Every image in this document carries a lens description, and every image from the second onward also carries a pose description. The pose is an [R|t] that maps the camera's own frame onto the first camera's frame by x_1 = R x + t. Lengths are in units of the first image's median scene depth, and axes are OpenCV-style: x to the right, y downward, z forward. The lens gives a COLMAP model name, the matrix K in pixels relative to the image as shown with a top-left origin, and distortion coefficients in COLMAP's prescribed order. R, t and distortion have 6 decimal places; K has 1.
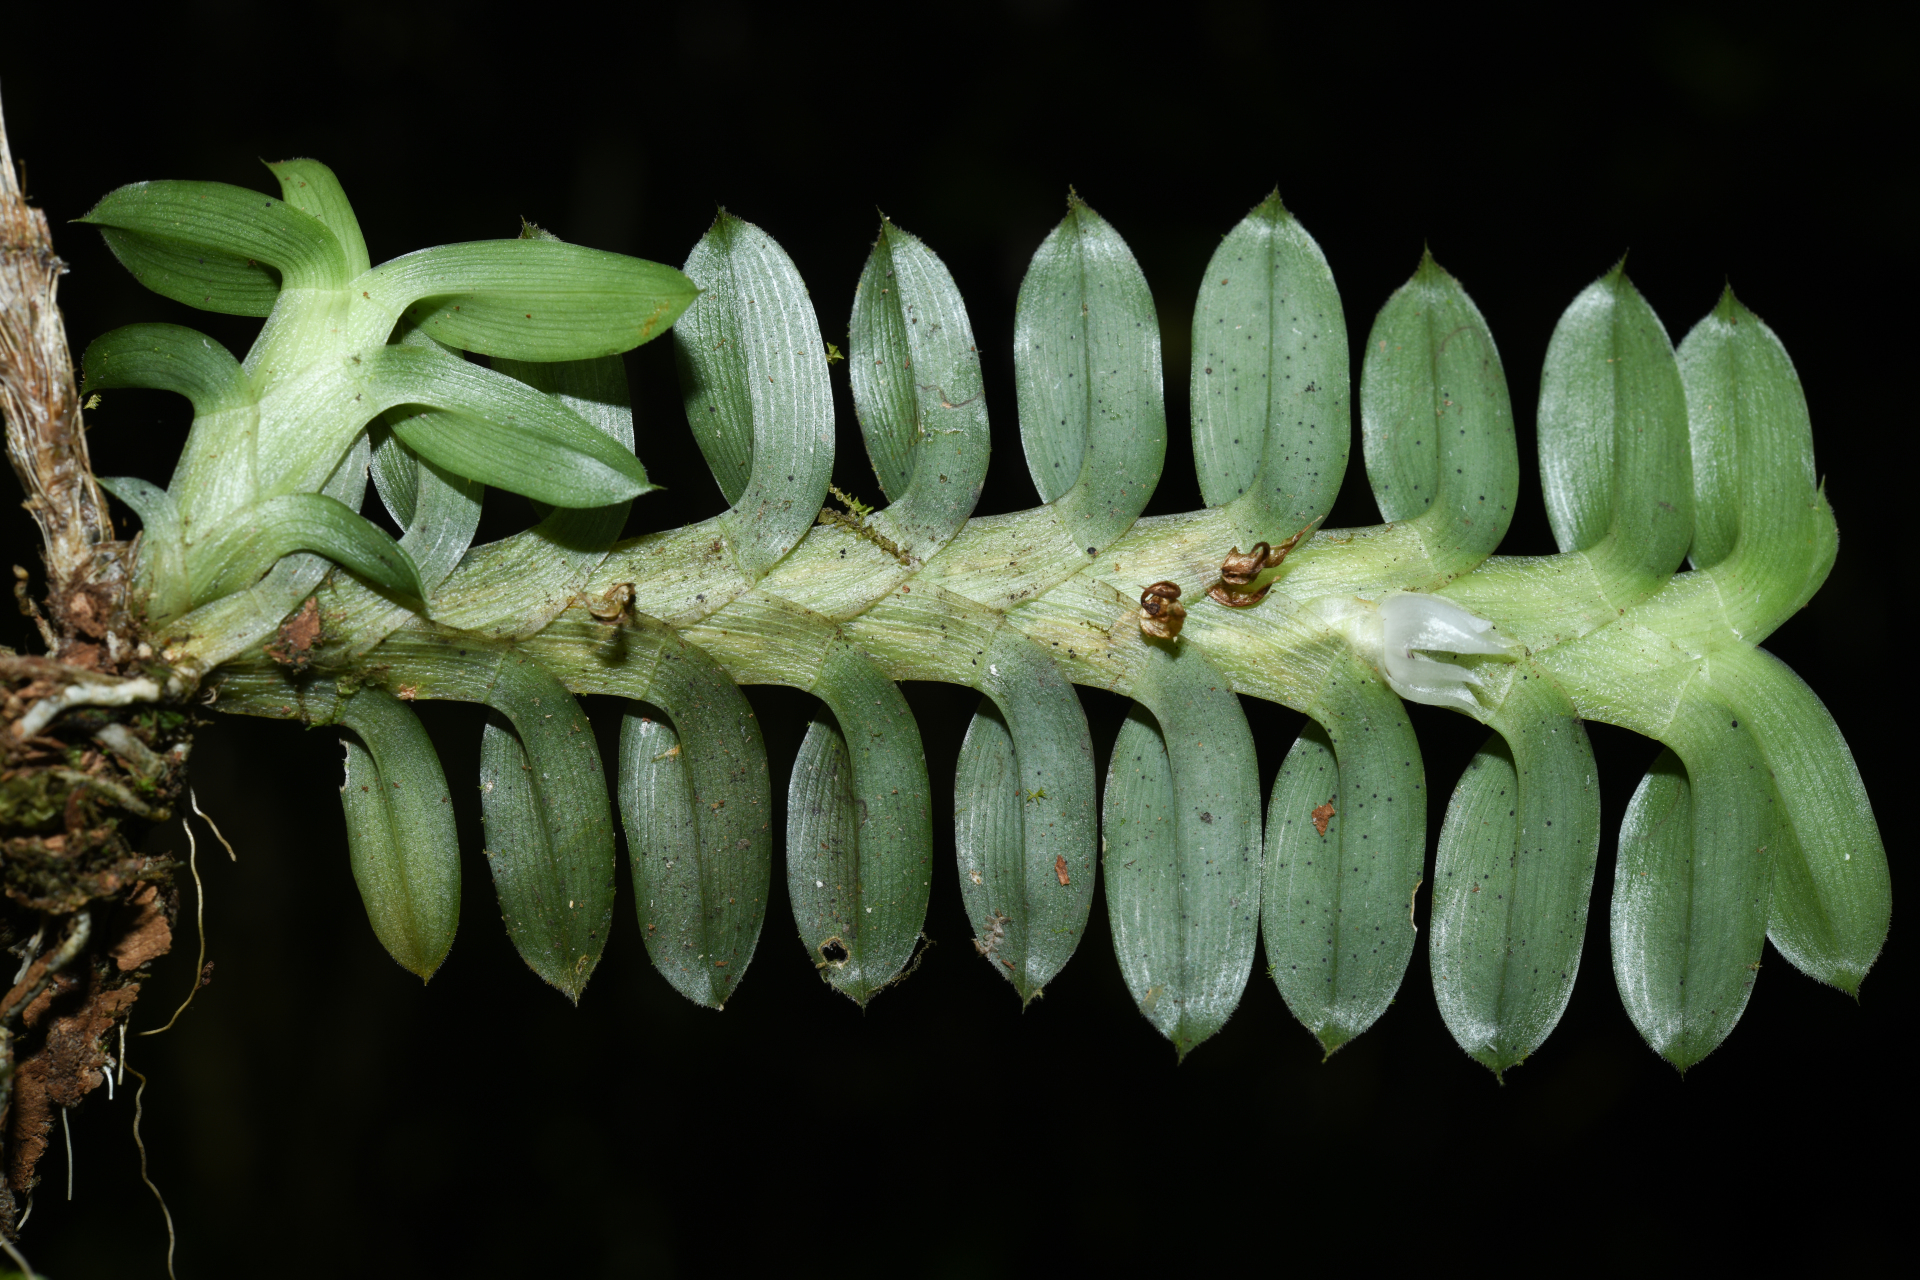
lens RADIAL K [[3892.9, 0, 960.0], [0, 3892.9, 680.5], [0, 0, 1]] dist [-0.099297, 0.439543]
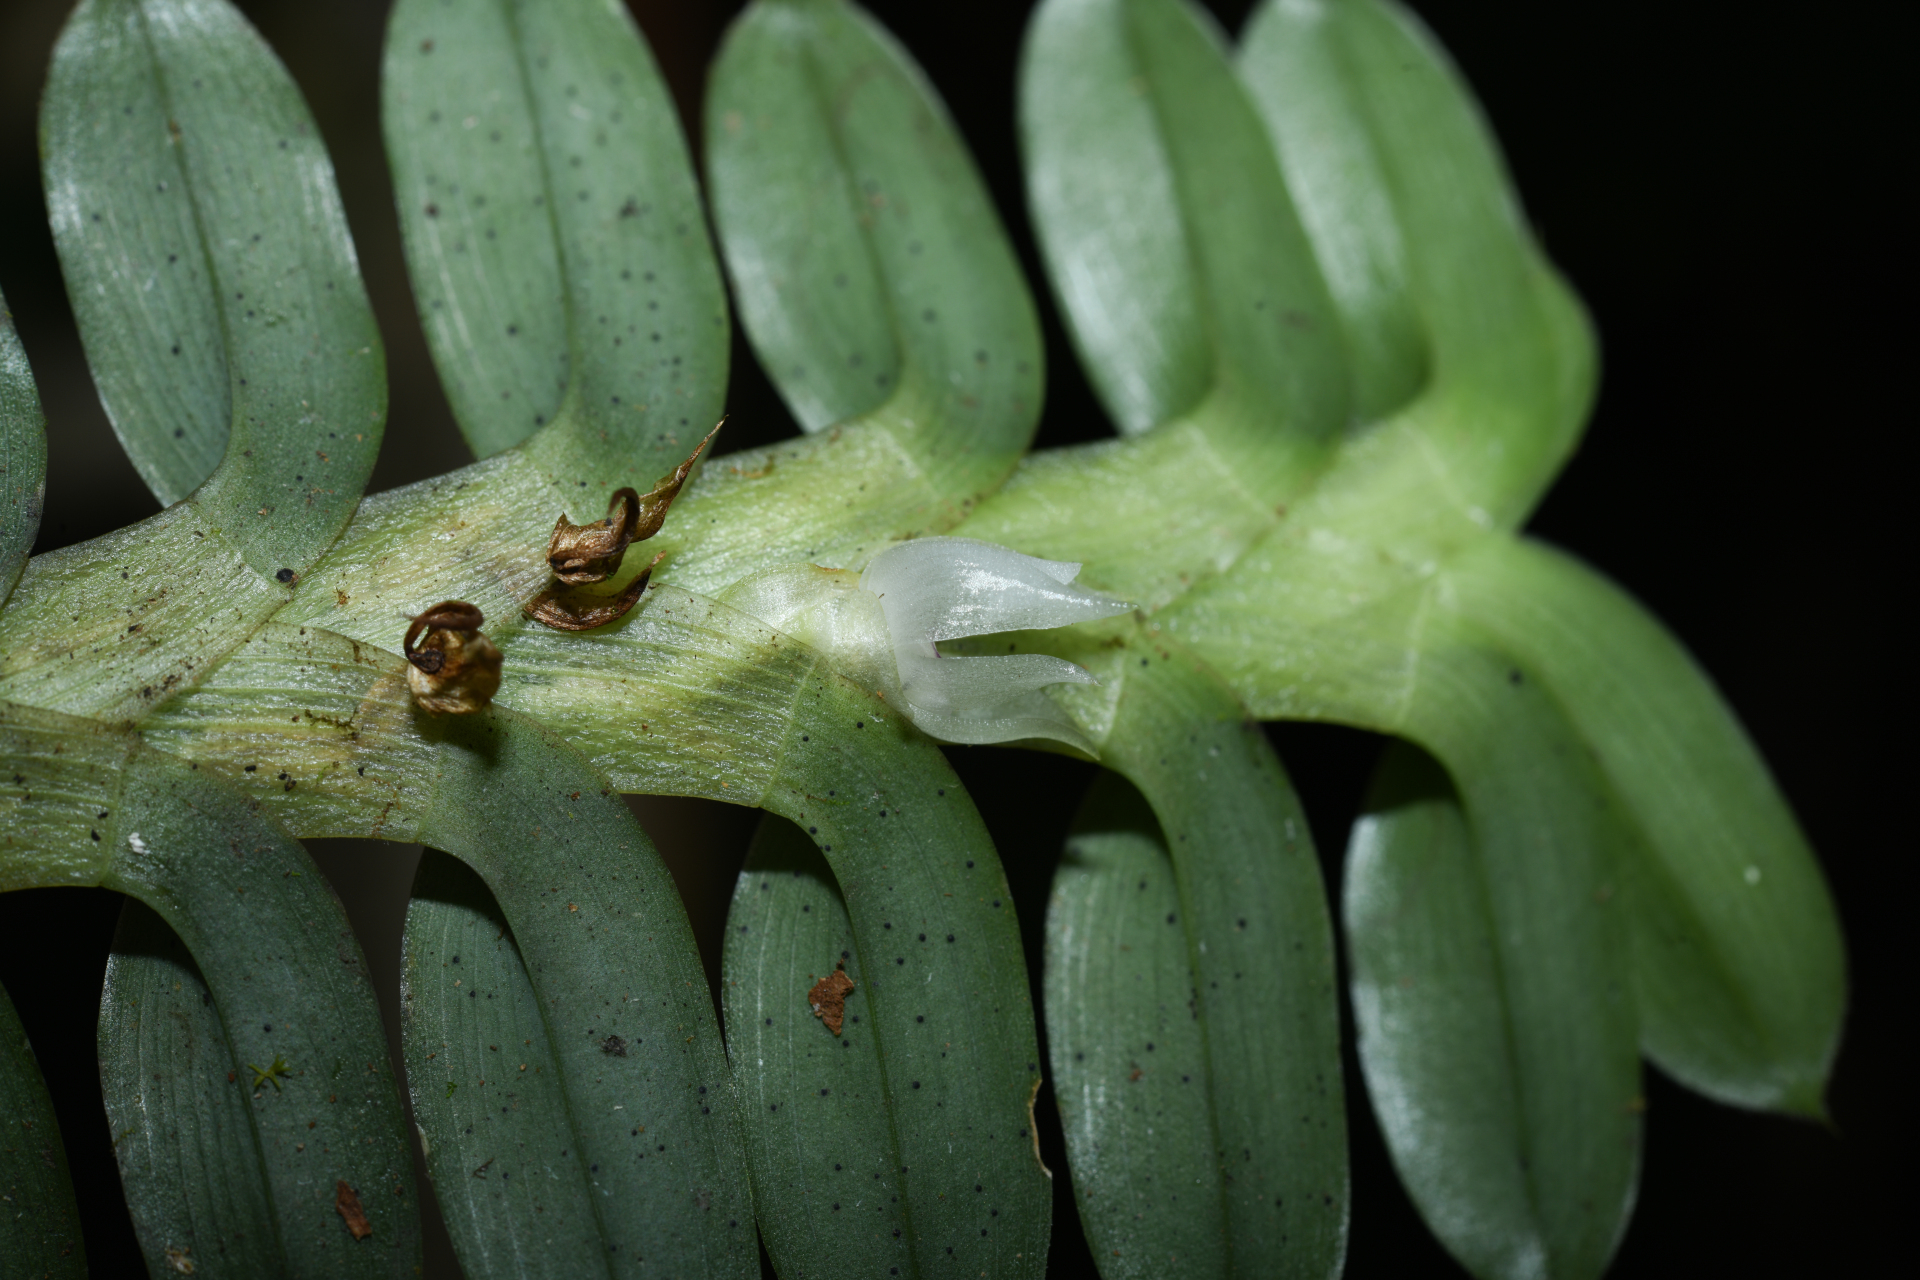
lens RADIAL K [[3892.9, 0, 960.0], [0, 3892.9, 680.5], [0, 0, 1]] dist [-0.099297, 0.439543]
pose [[0.947498, -0.183693, 0.261734, -0.017666], [0.198542, 0.979595, -0.031229, 0.013233], [-0.250657, 0.081554, 0.964635, 0.493522]]
